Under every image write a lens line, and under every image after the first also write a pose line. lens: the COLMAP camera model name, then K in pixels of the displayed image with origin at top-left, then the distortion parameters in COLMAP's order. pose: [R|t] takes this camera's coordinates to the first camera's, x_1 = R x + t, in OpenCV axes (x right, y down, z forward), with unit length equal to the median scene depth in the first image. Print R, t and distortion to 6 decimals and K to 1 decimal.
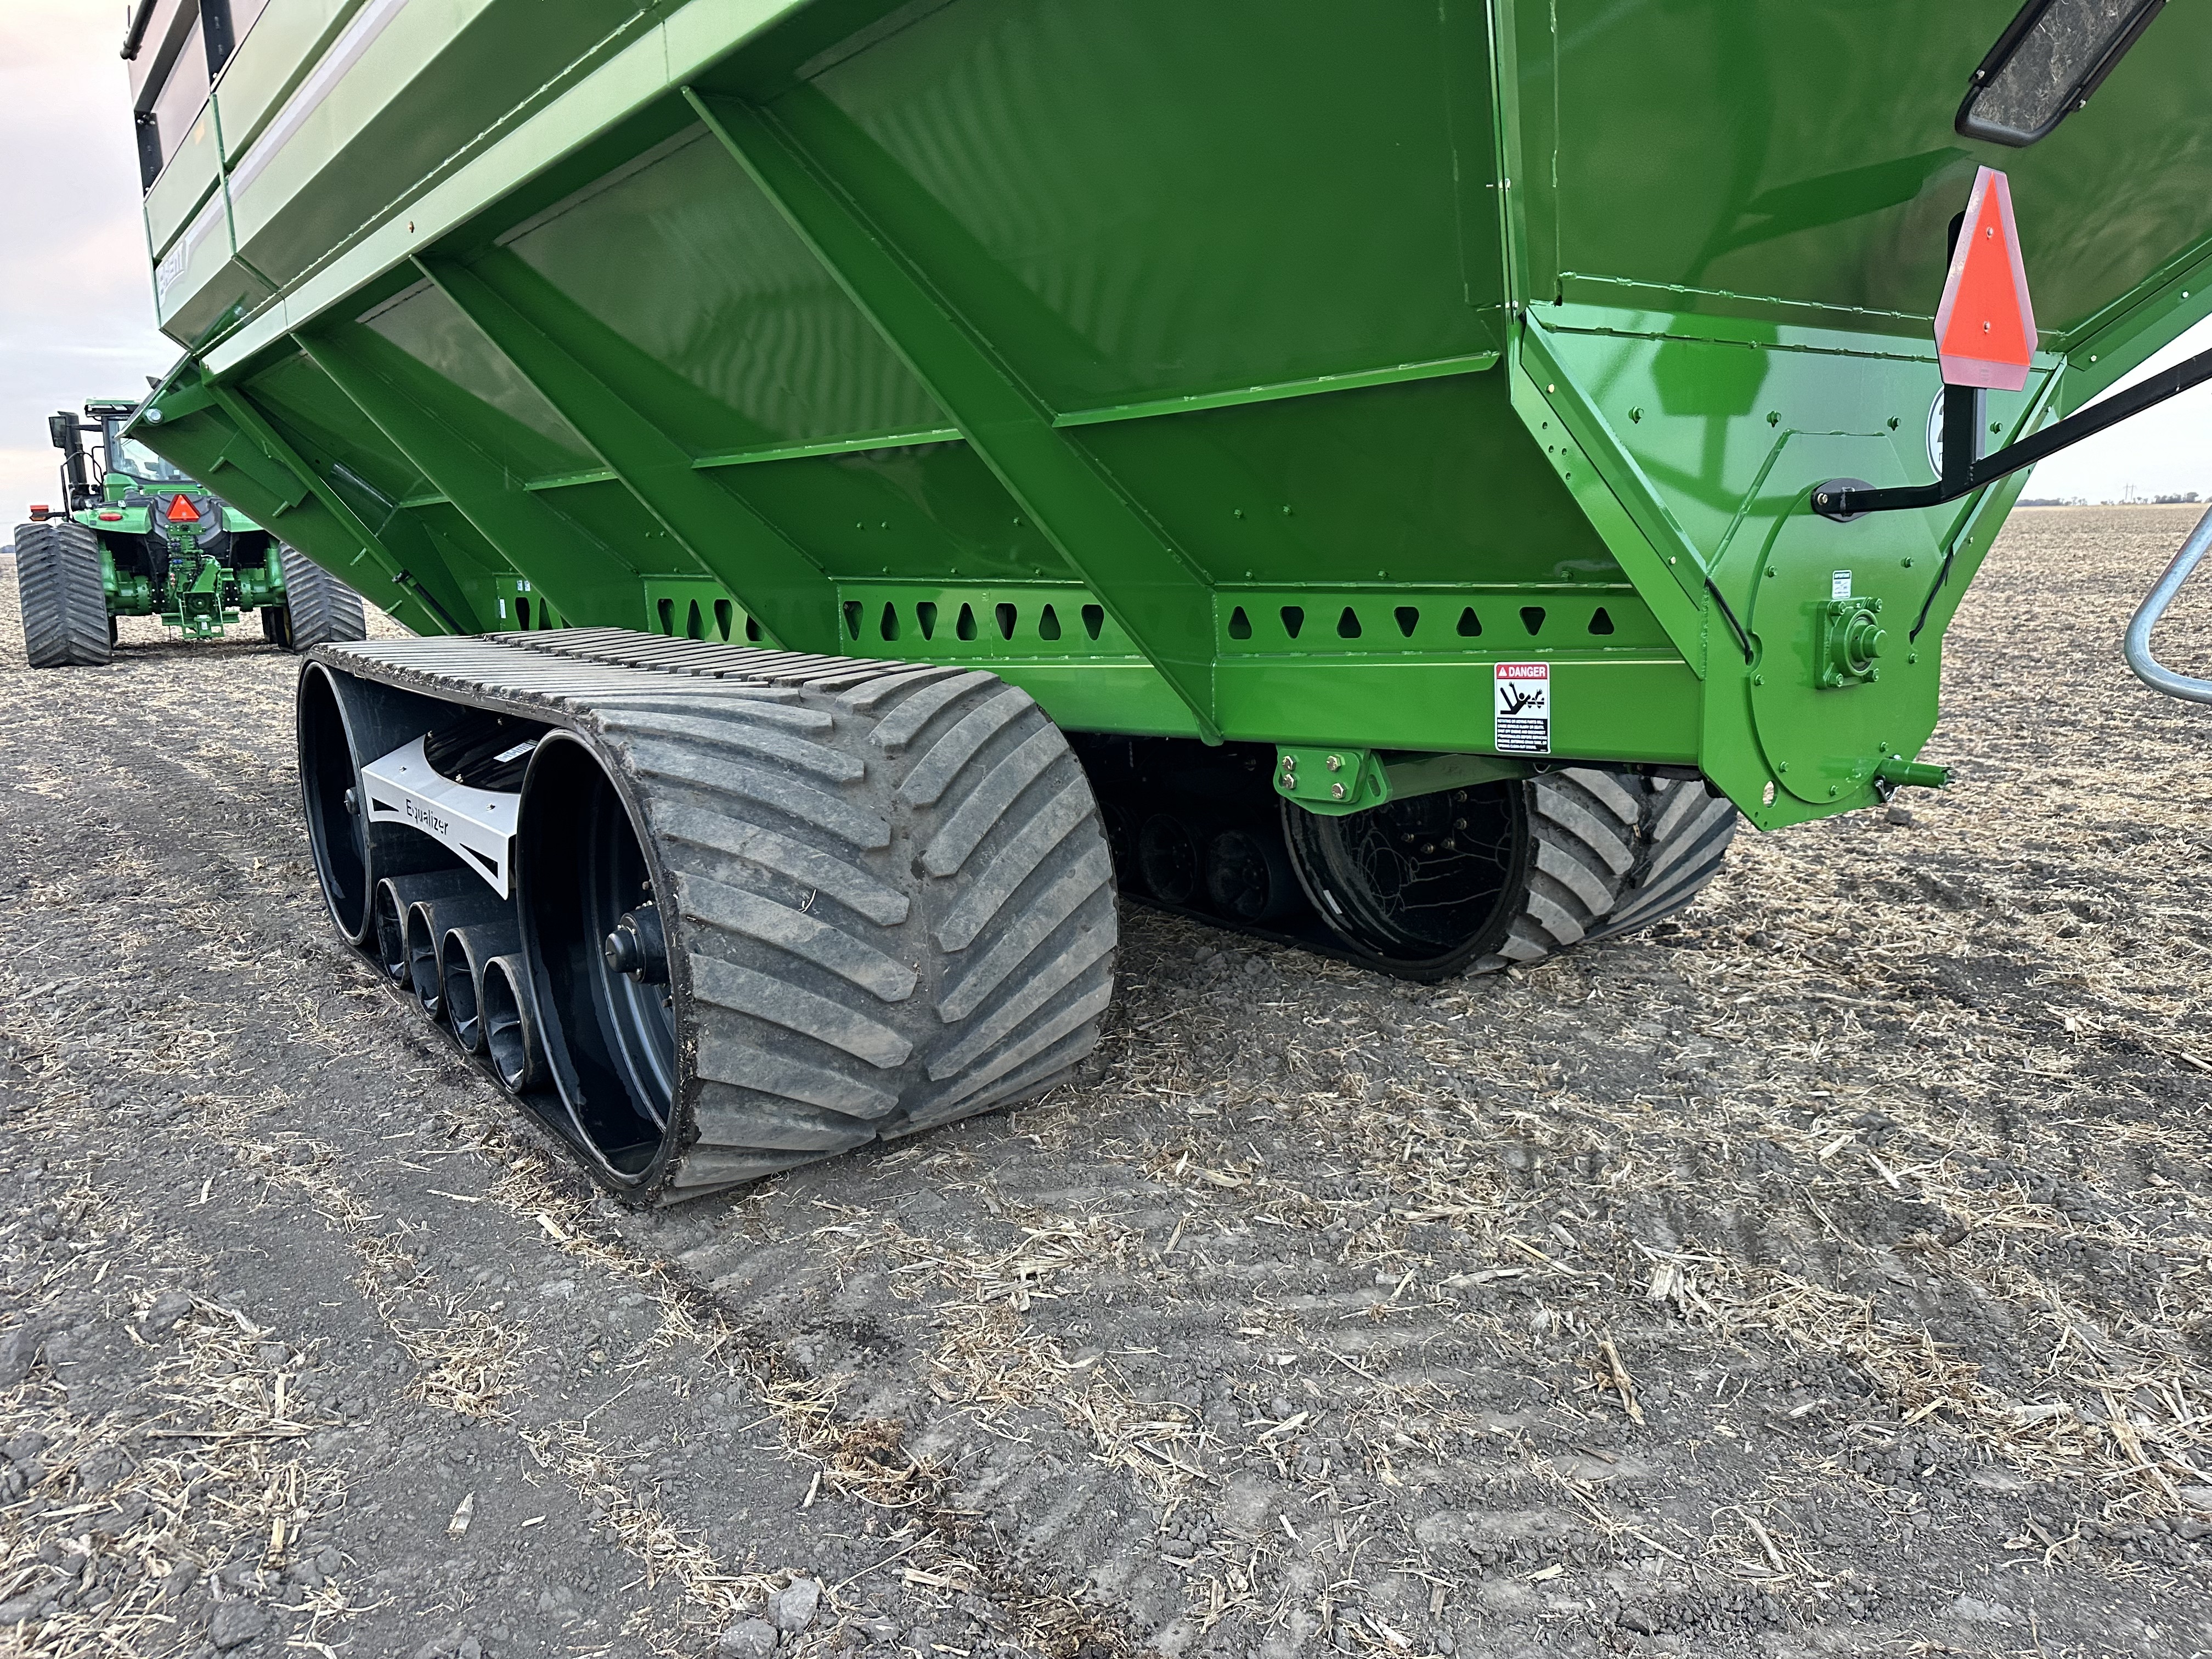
lens RADIAL K [[1554.5, 0, 1083.3], [0, 1554.5, 798.0], [0, 0, 1]] dist [0.075360, -0.097174]
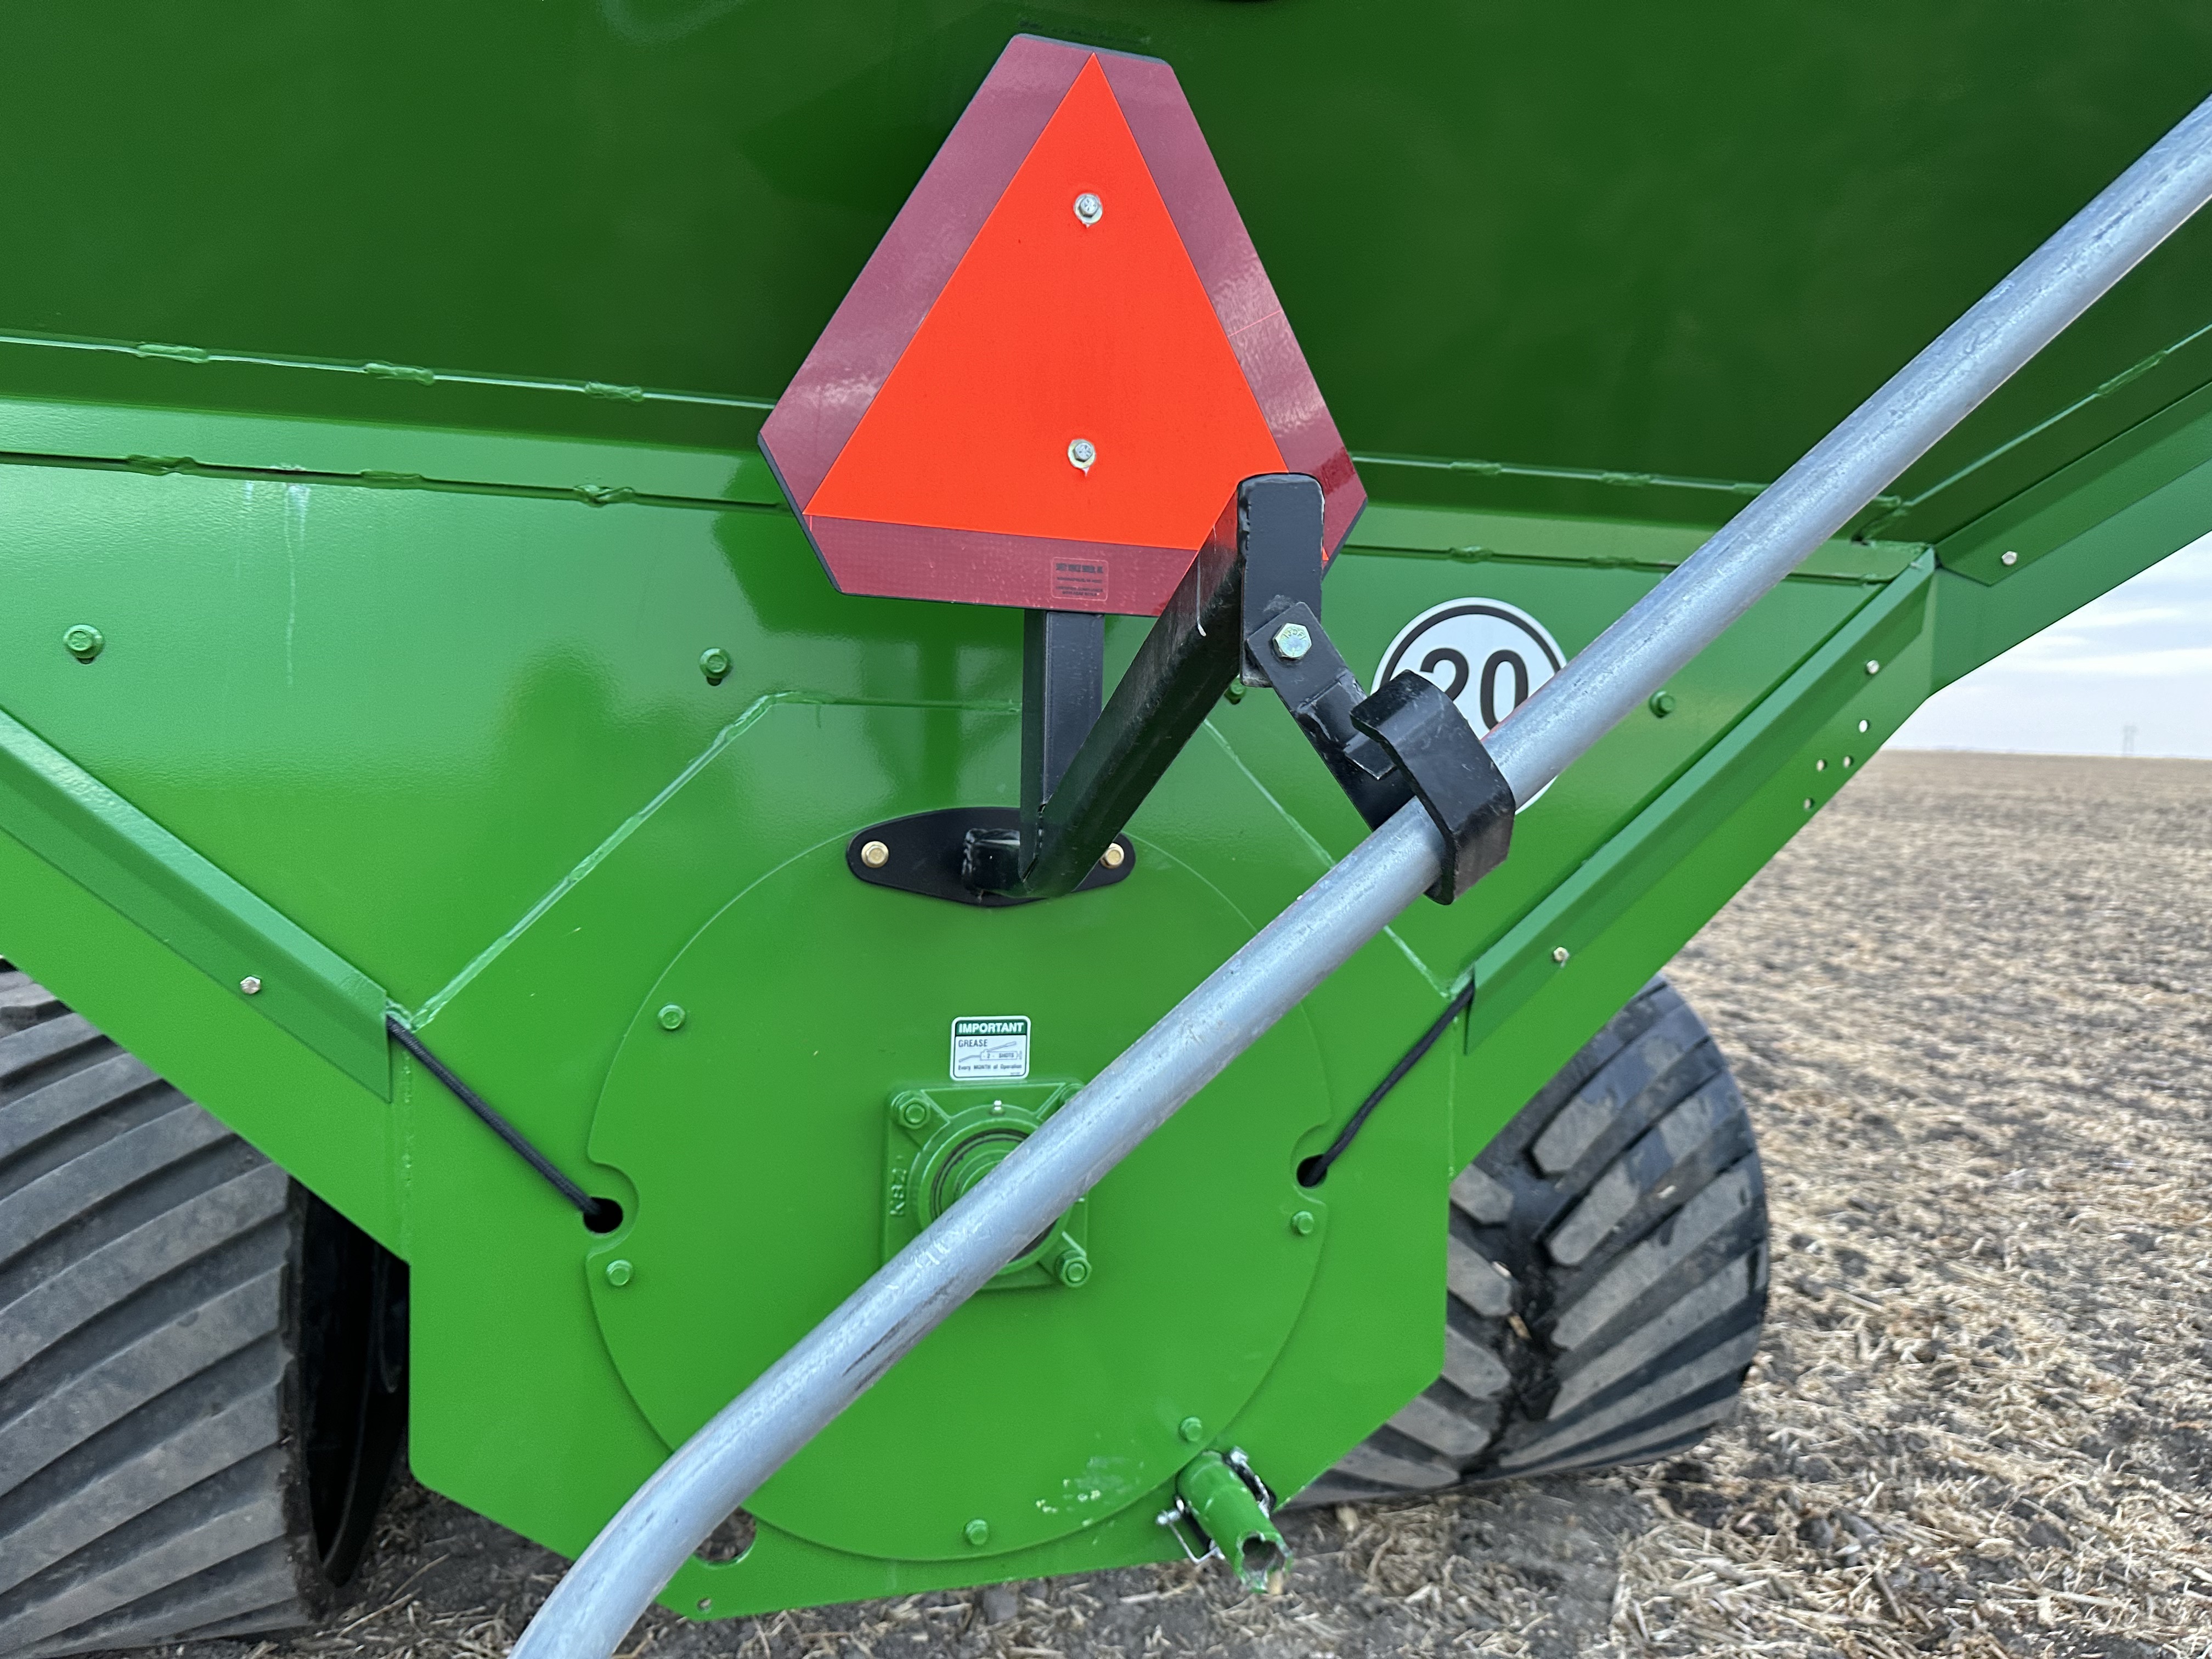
lens RADIAL K [[1590.1, 0, 1127.0], [0, 1590.1, 812.4], [0, 0, 1]] dist [-0.002717, -0.008878]
pose [[0.938953, 0.073435, -0.336117, 0.570654], [-0.110080, 0.989723, -0.091276, -0.142921], [0.325959, 0.122704, 0.937387, 0.517287]]
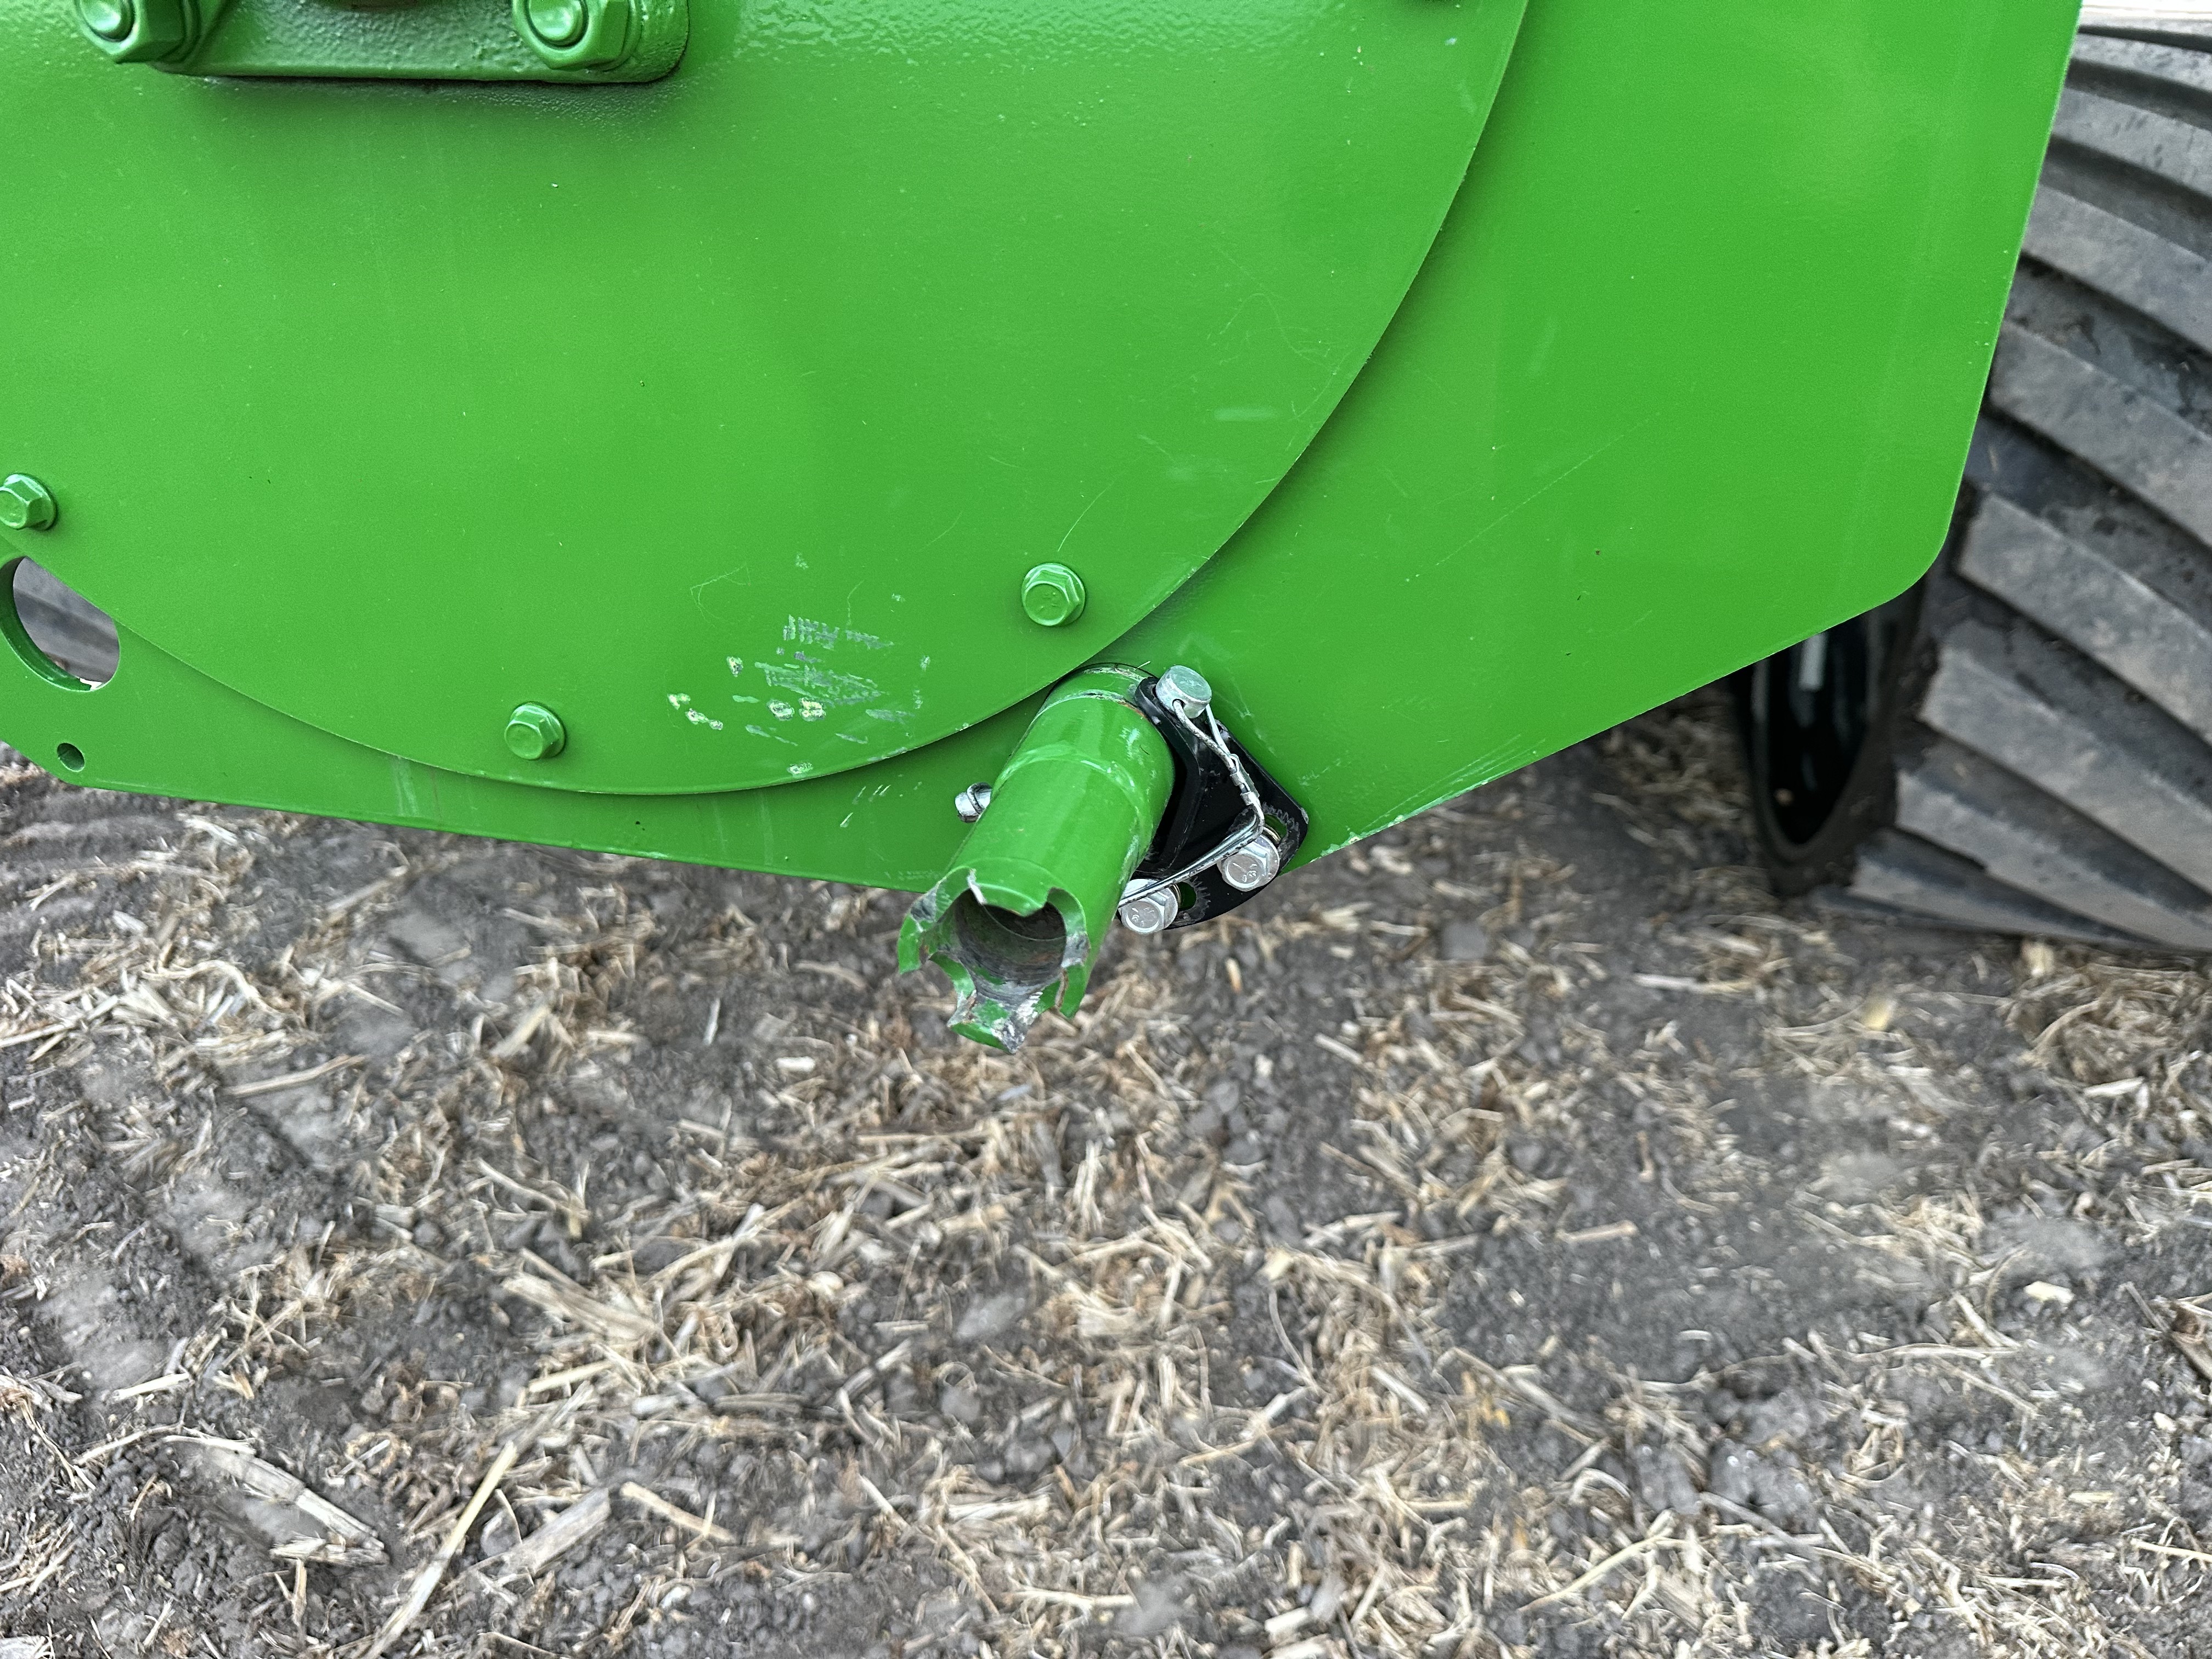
lens RADIAL K [[1596.8, 0, 1106.0], [0, 1596.8, 829.5], [0, 0, 1]] dist [0.004945, -0.019228]
pose [[0.642414, 0.388712, -0.660460, 0.568344], [-0.149875, 0.908900, 0.389151, -0.066873], [0.751560, -0.151010, 0.642148, 0.815650]]
